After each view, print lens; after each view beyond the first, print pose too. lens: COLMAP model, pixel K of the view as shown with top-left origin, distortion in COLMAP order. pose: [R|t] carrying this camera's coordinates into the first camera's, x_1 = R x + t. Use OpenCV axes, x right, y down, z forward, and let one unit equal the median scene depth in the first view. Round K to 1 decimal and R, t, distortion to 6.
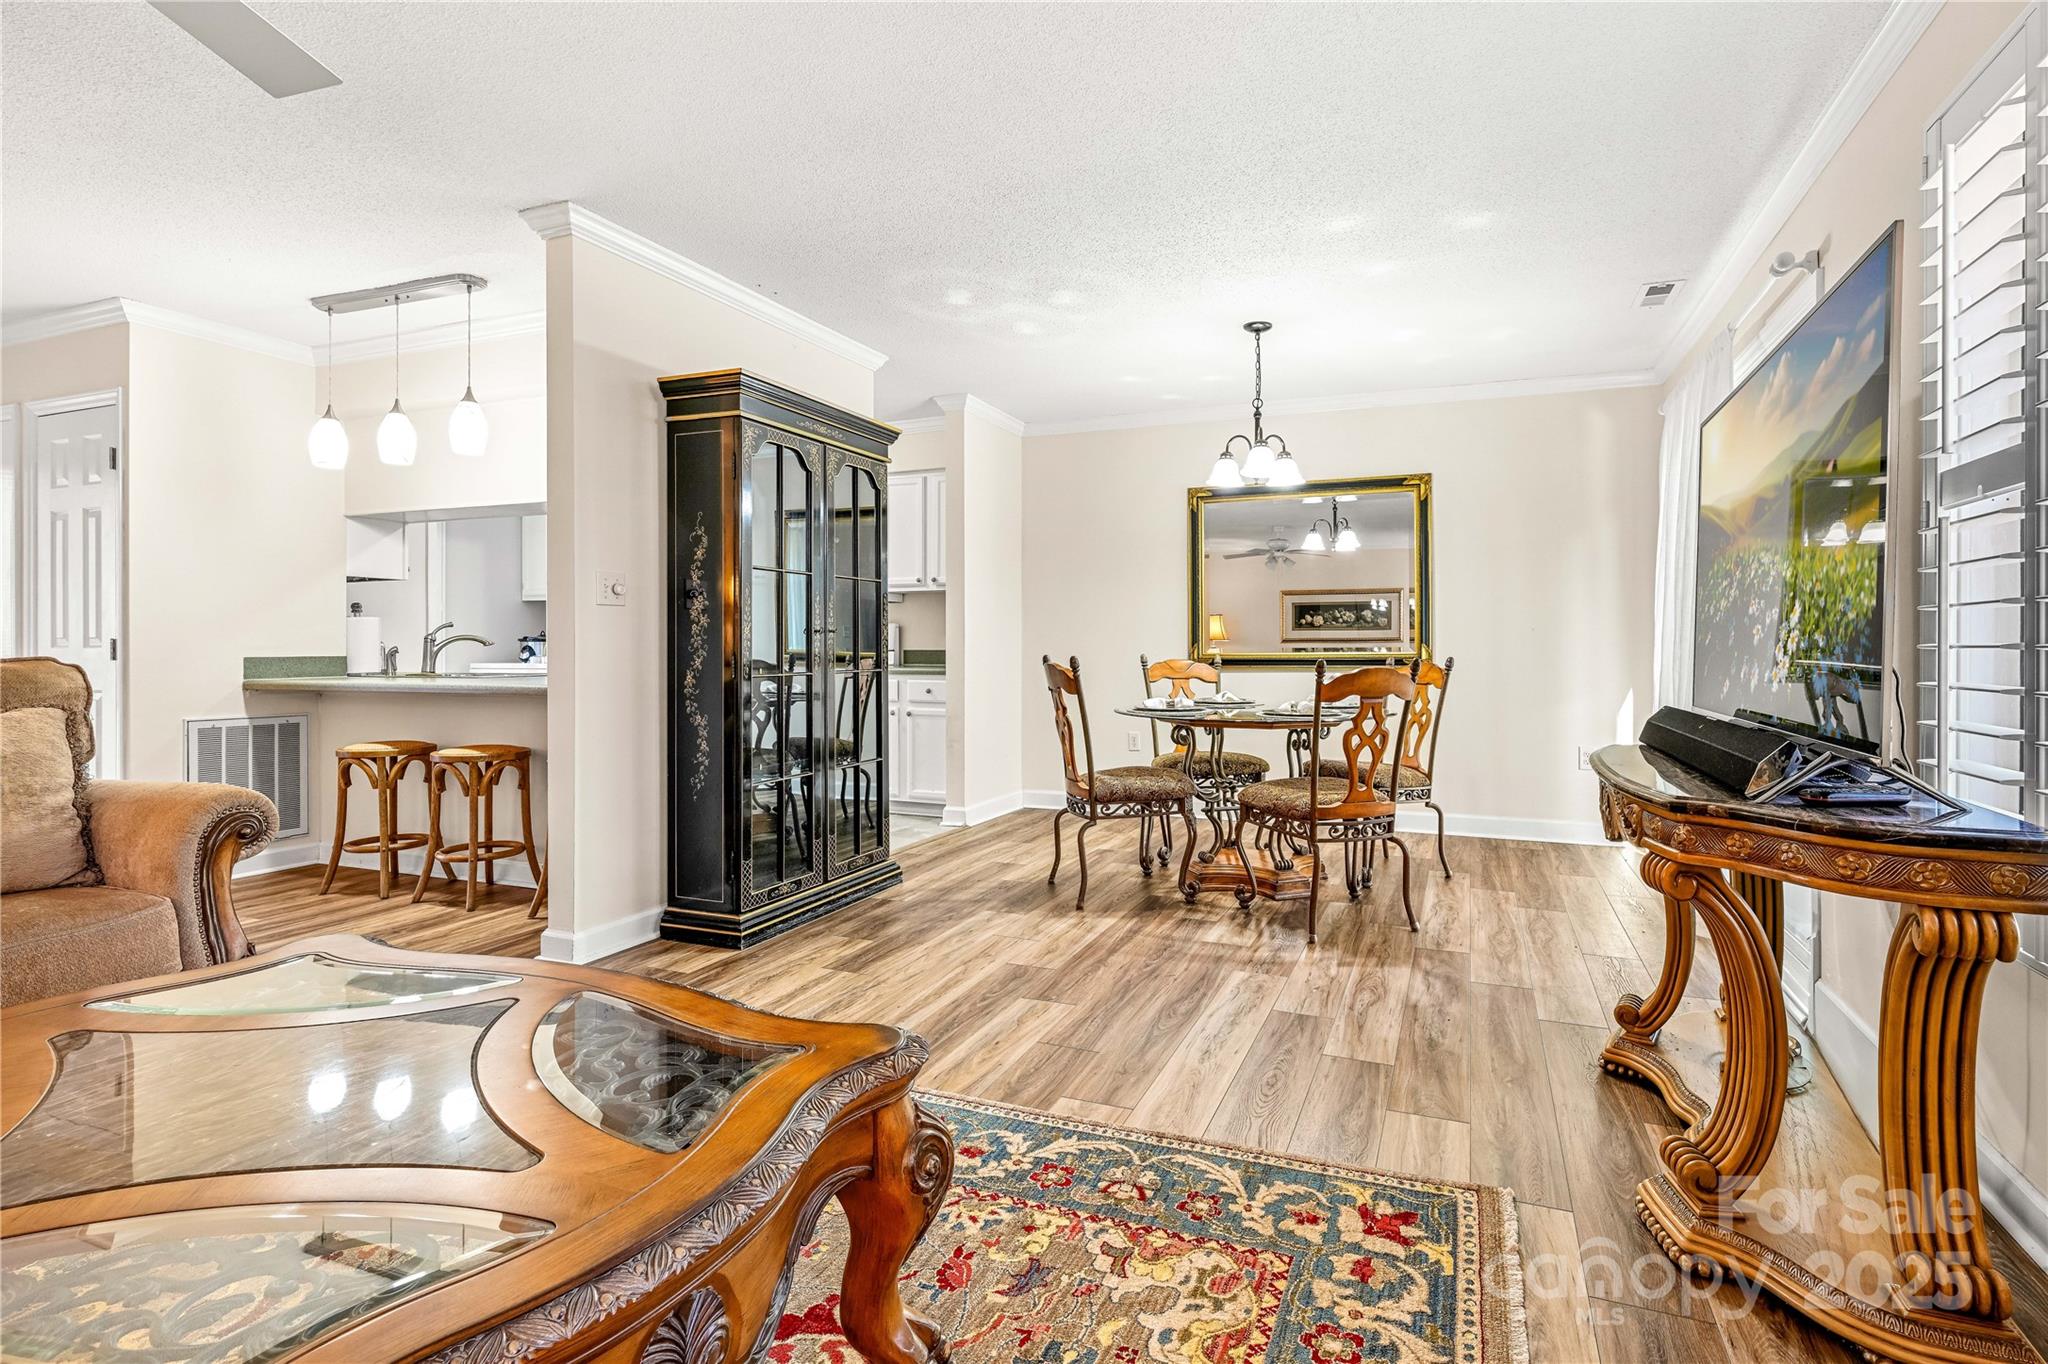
lens RADIAL K [[956.2, 0, 1089.7], [0, 956.2, 622.0], [0, 0, 1]] dist [0.006258, 0.003392]
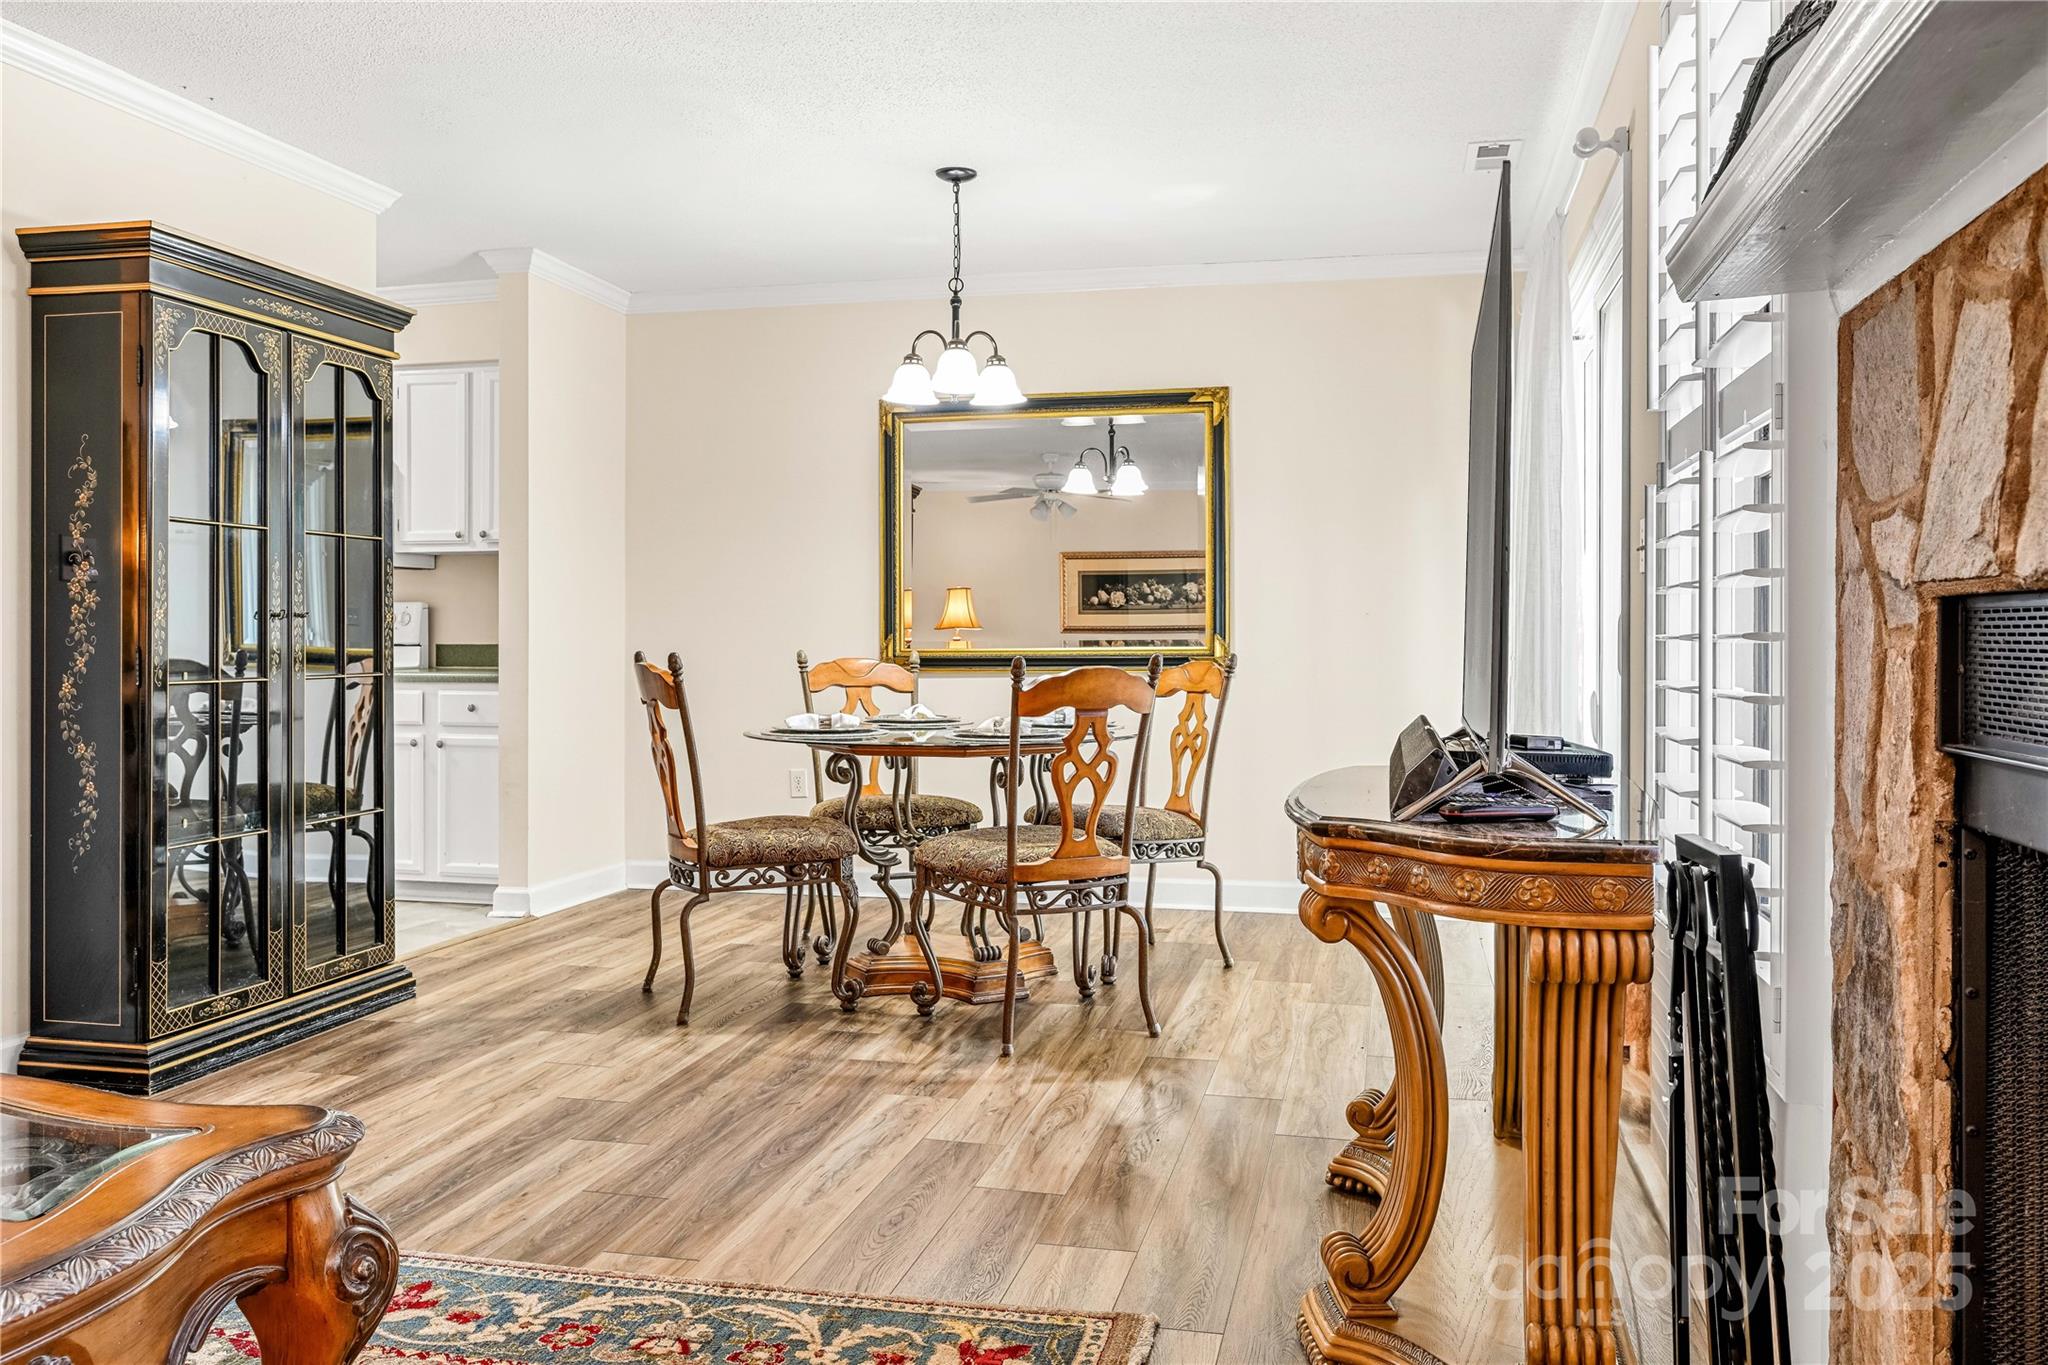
lens RADIAL K [[1568.9, 0, 1010.7], [0, 1568.9, 599.4], [0, 0, 1]] dist [-0.001734, -0.007178]
pose [[0.990395, 0.003763, 0.138213, 0.063933], [-0.003805, 0.999993, 0.000042, -0.002916], [-0.138212, -0.000568, 0.990403, -0.132465]]
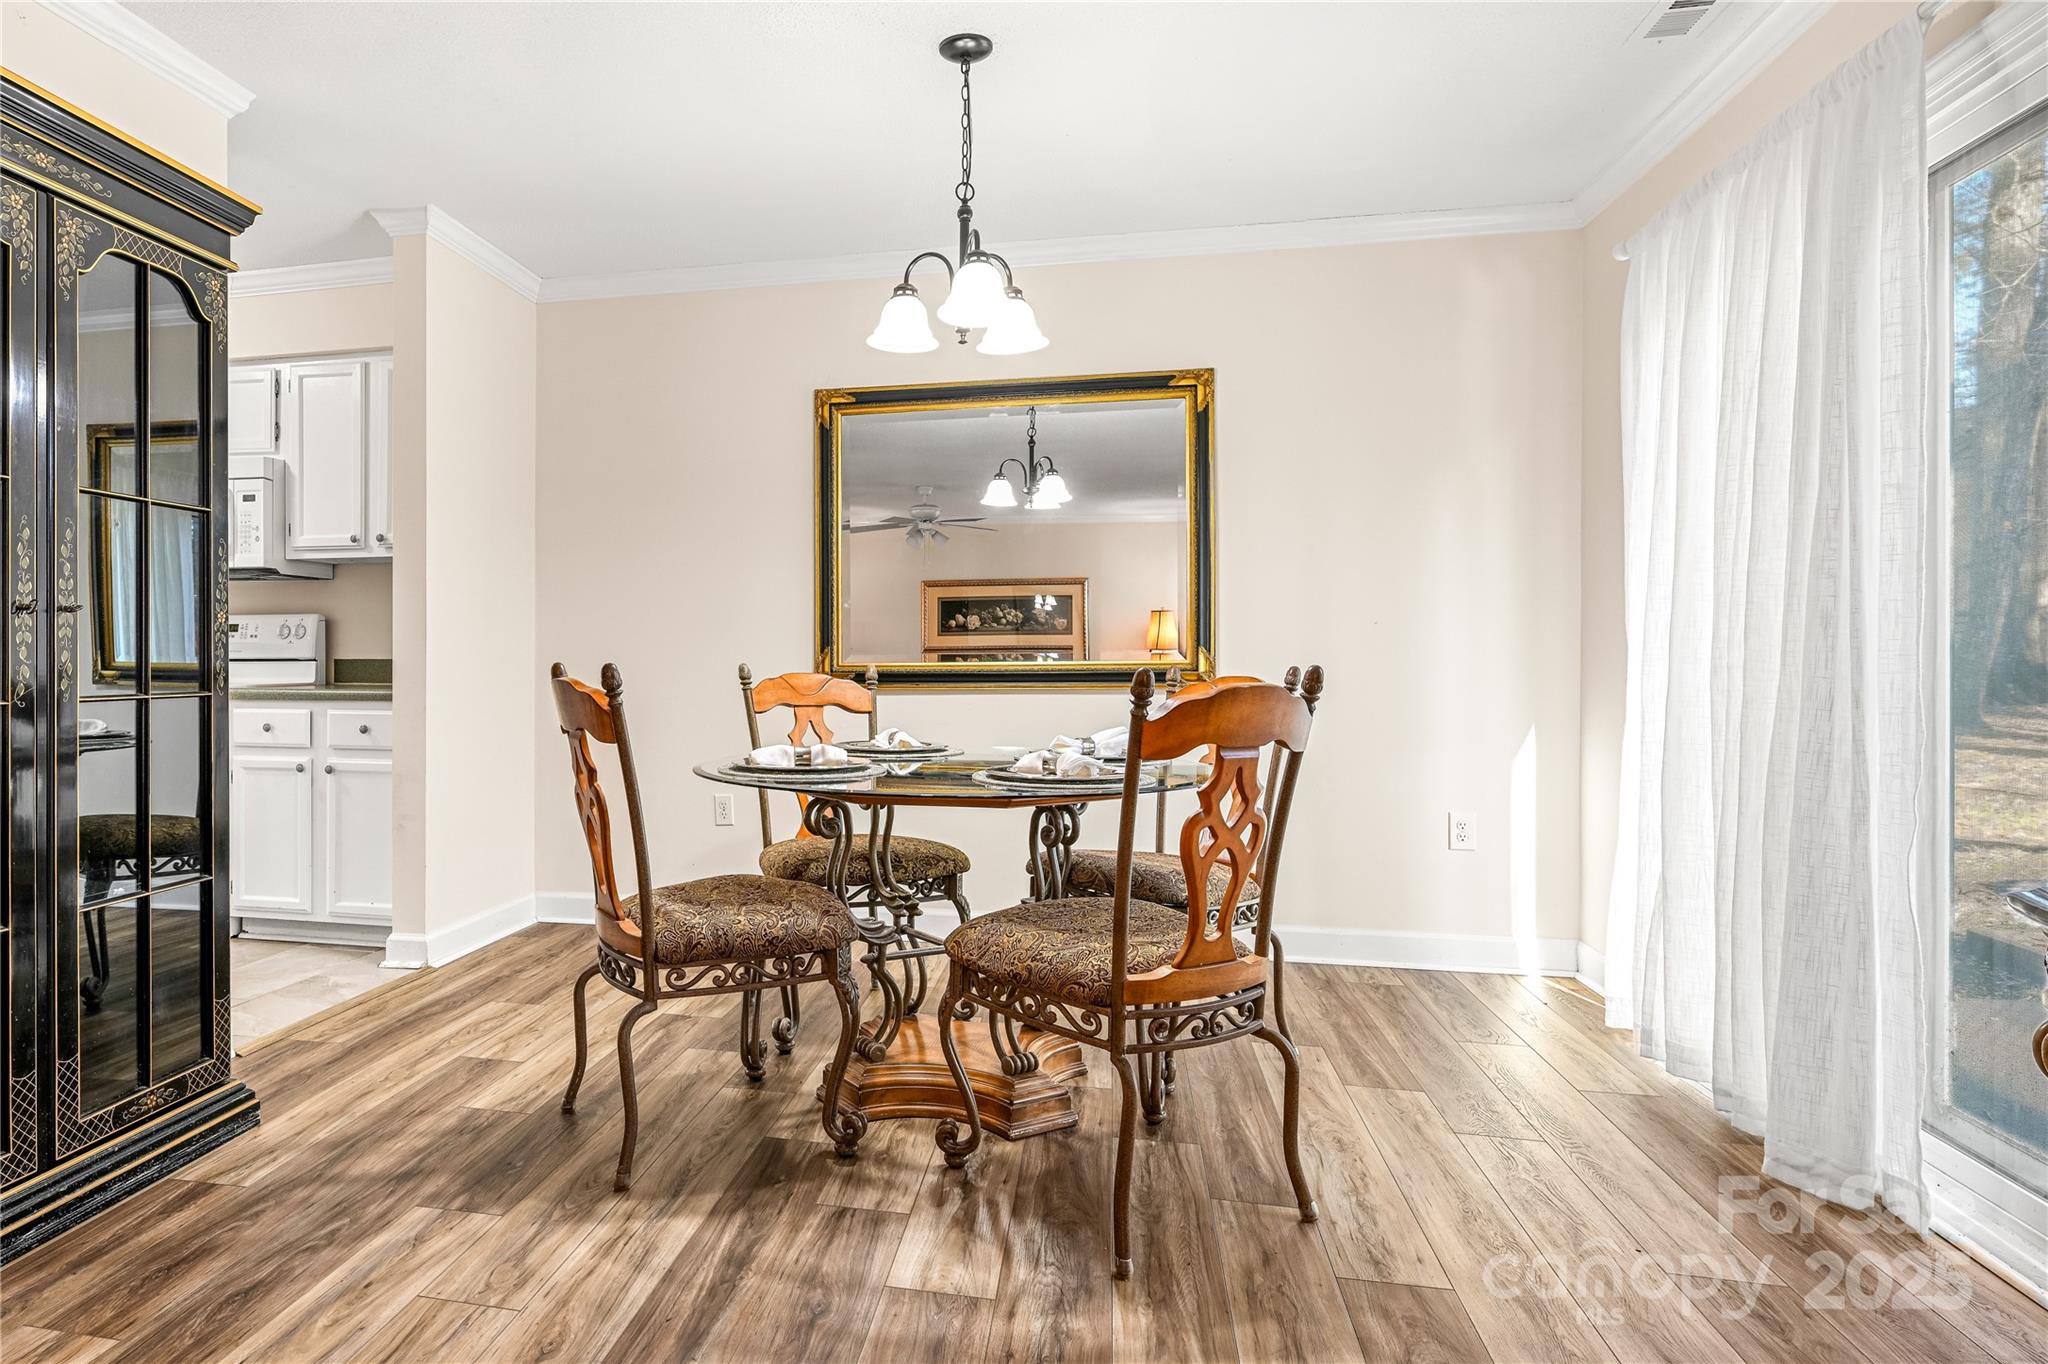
lens RADIAL K [[1189.4, 0, 818.7], [0, 1189.4, 625.7], [0, 0, 1]] dist [-0.001814, 0.002685]
pose [[0.990831, 0.003825, 0.135050, 0.006010], [-0.003213, 0.999984, -0.004755, 0.018717], [-0.135066, 0.004278, 0.990827, 0.384397]]
